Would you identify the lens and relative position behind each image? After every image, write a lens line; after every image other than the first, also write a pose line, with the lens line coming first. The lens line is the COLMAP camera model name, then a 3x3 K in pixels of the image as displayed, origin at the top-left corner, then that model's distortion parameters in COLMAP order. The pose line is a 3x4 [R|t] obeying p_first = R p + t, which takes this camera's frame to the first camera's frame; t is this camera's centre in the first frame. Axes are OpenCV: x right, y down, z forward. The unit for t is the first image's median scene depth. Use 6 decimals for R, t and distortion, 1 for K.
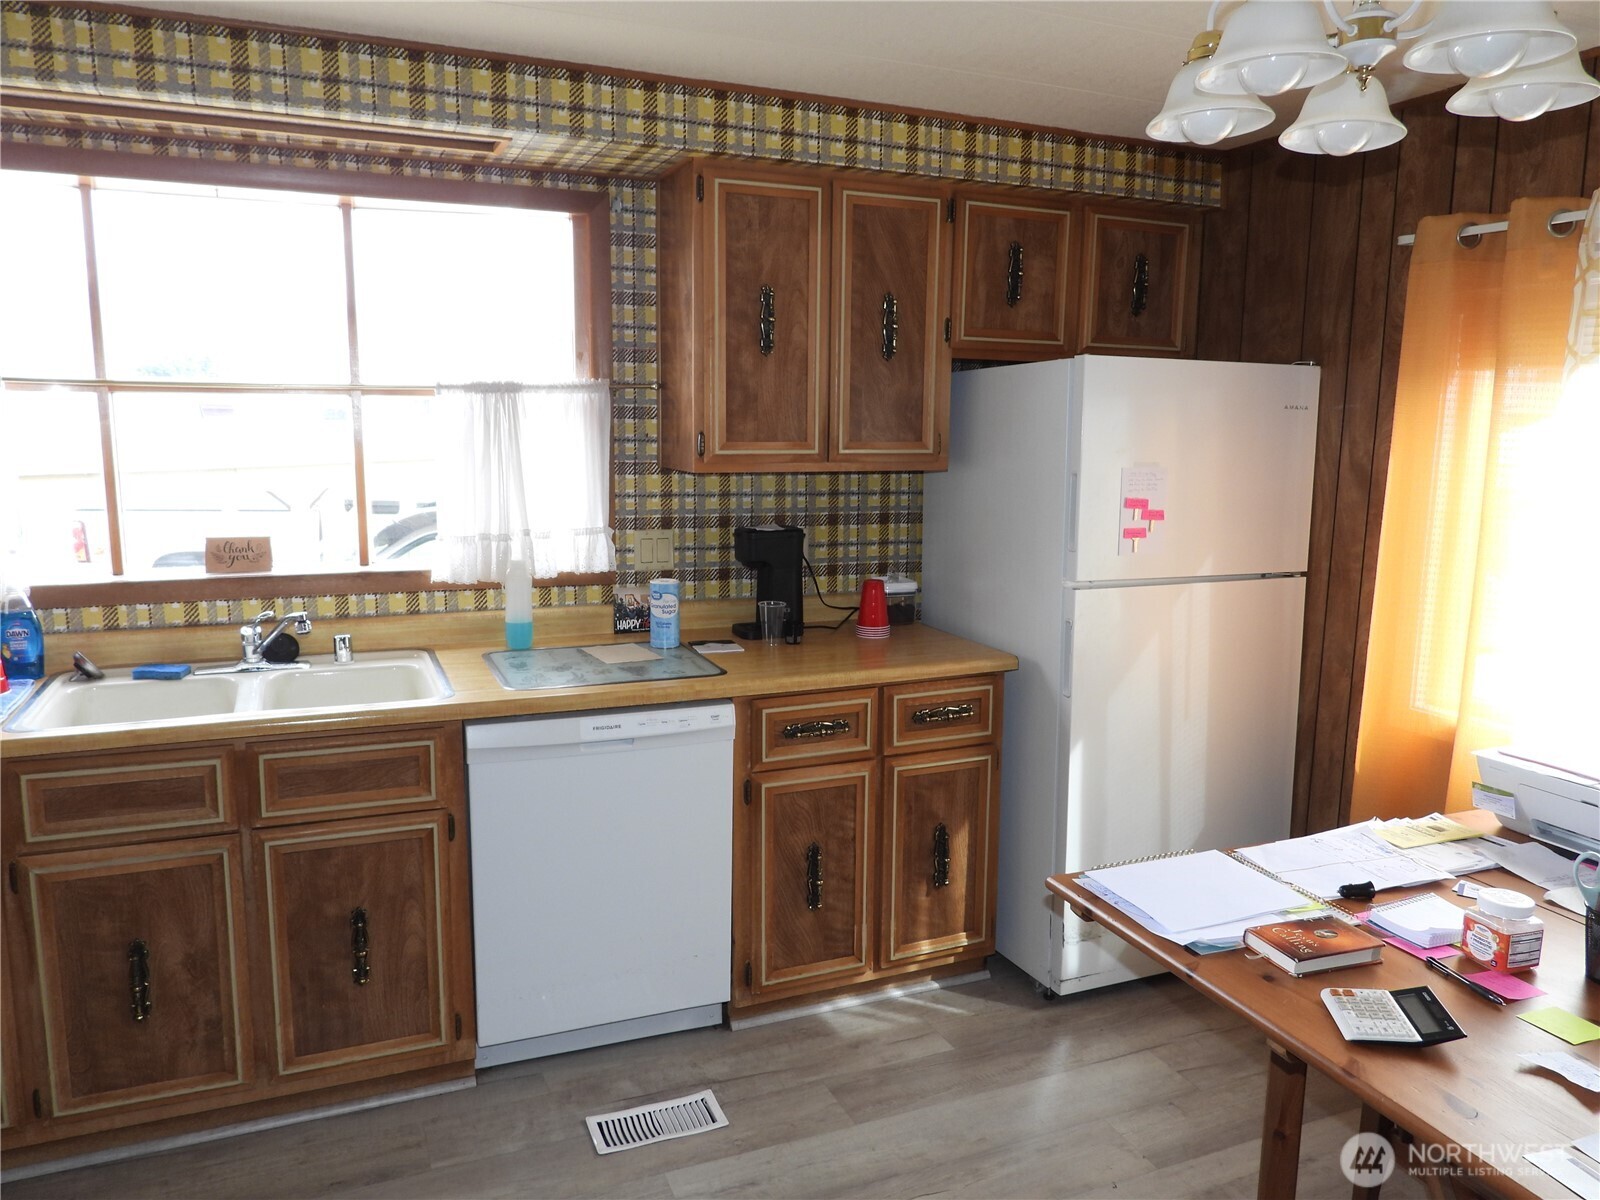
lens RADIAL K [[1144.2, 0, 800.0], [0, 1144.2, 600.0], [0, 0, 1]] dist [-0.013085, 0.004980]
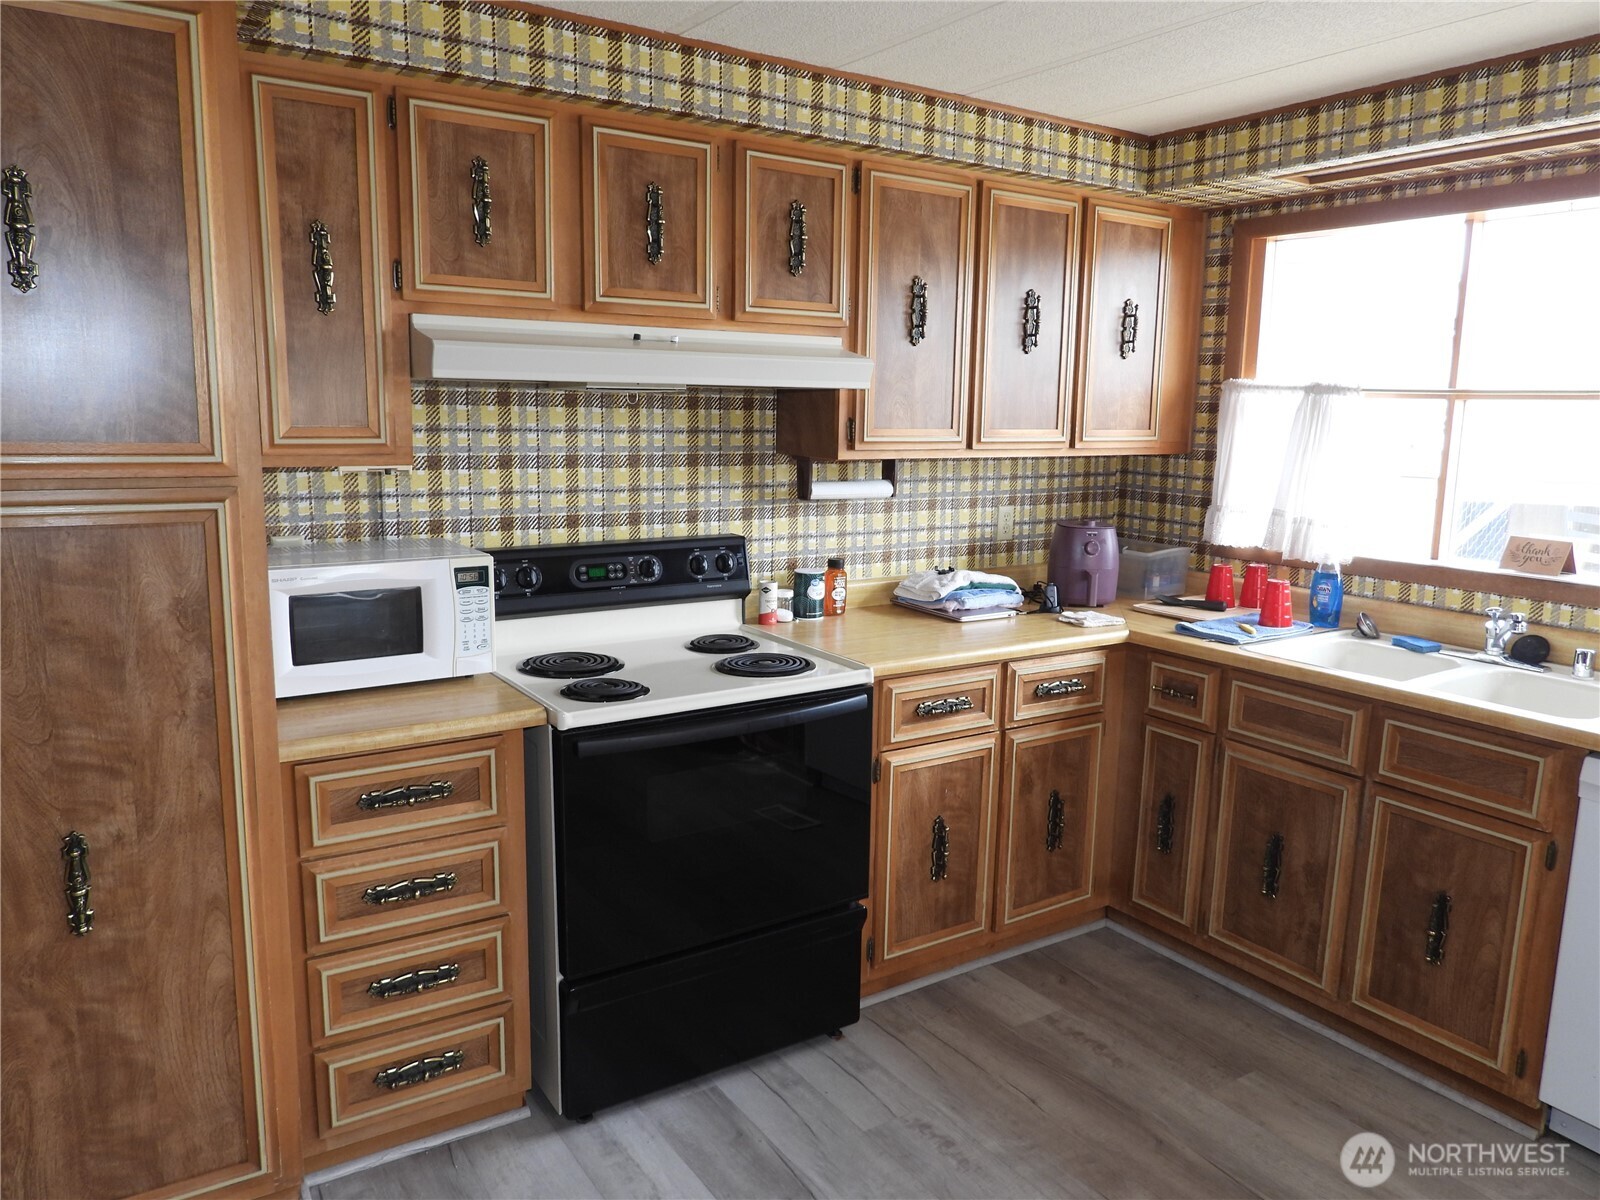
lens RADIAL K [[1144.2, 0, 800.0], [0, 1144.2, 600.0], [0, 0, 1]] dist [-0.013085, 0.004980]
pose [[0.174908, 0.156239, -0.972109, 0.471478], [-0.170614, 0.977202, 0.126359, -0.020841], [0.969690, 0.143754, 0.197576, 0.184364]]
